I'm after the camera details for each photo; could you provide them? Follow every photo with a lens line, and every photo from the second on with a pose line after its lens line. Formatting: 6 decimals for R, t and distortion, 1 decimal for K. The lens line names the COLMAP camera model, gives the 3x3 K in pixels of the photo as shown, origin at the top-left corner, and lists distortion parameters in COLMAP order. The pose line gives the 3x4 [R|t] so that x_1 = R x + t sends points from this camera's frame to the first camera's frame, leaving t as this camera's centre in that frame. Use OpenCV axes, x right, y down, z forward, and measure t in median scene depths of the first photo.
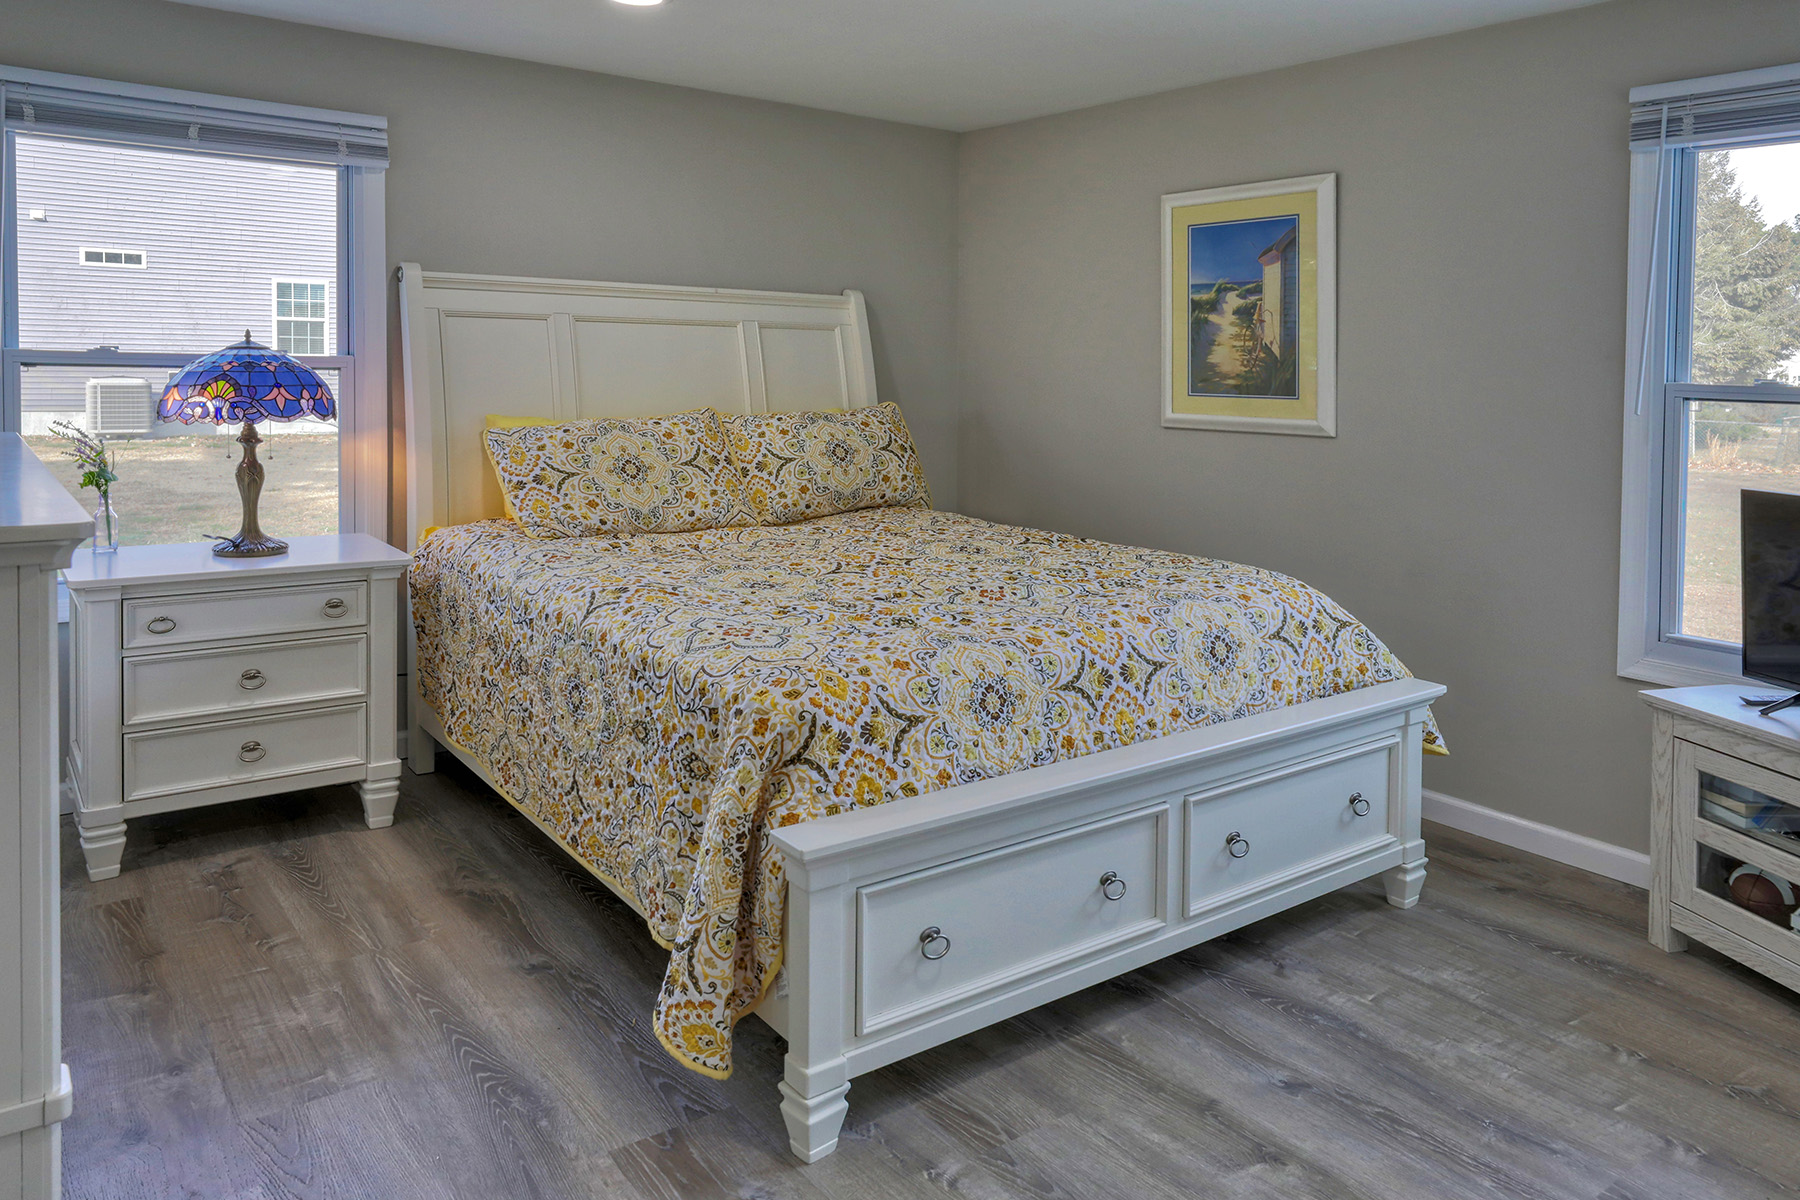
lens RADIAL K [[1308.4, 0, 900.0], [0, 1308.4, 600.0], [0, 0, 1]] dist [-0.001182, 0.006711]
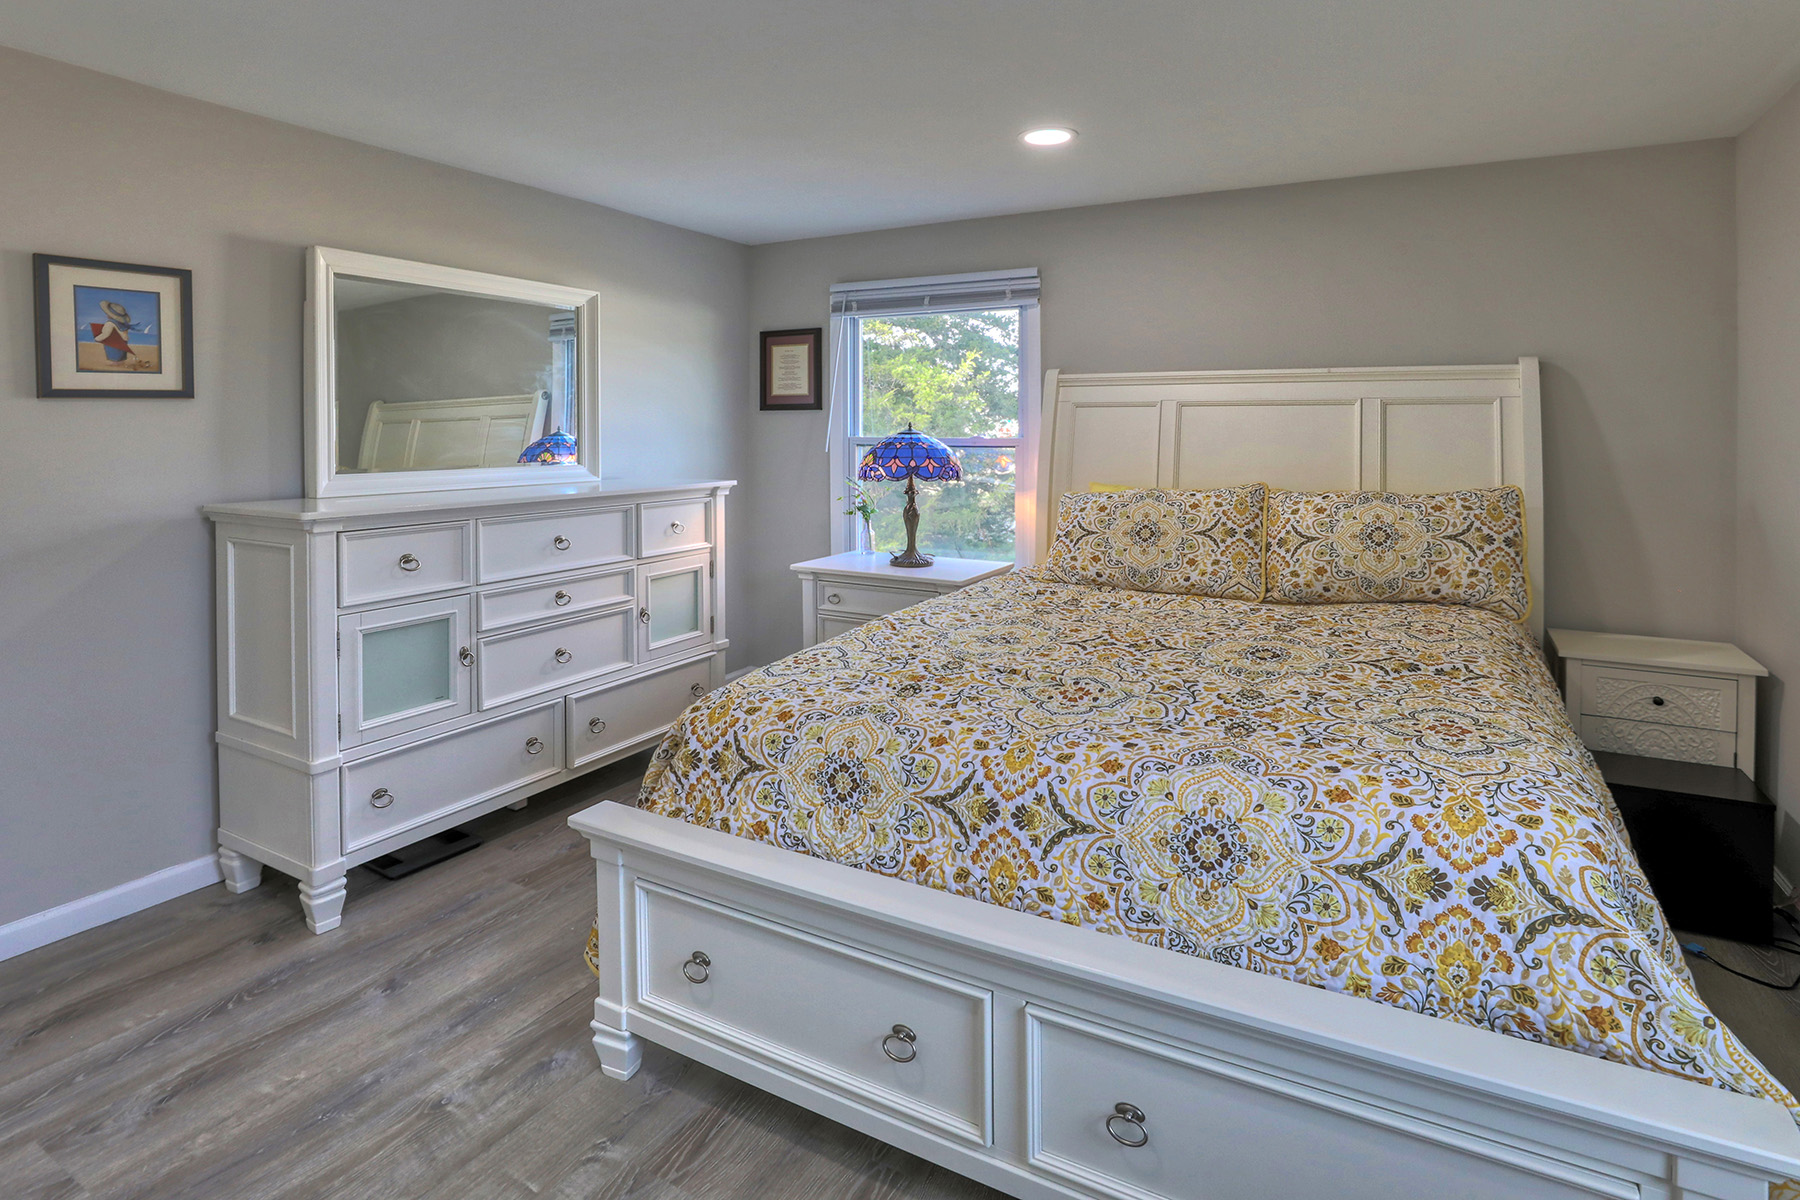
lens RADIAL K [[922.7, 0, 900.0], [0, 922.7, 574.3], [0, 0, 1]] dist [-0.030101, 0.001193]
pose [[0.392633, 0.117910, -0.912106, 0.567811], [-0.159809, 0.985408, 0.058593, -0.098402], [0.905704, 0.122757, 0.405746, 0.614312]]
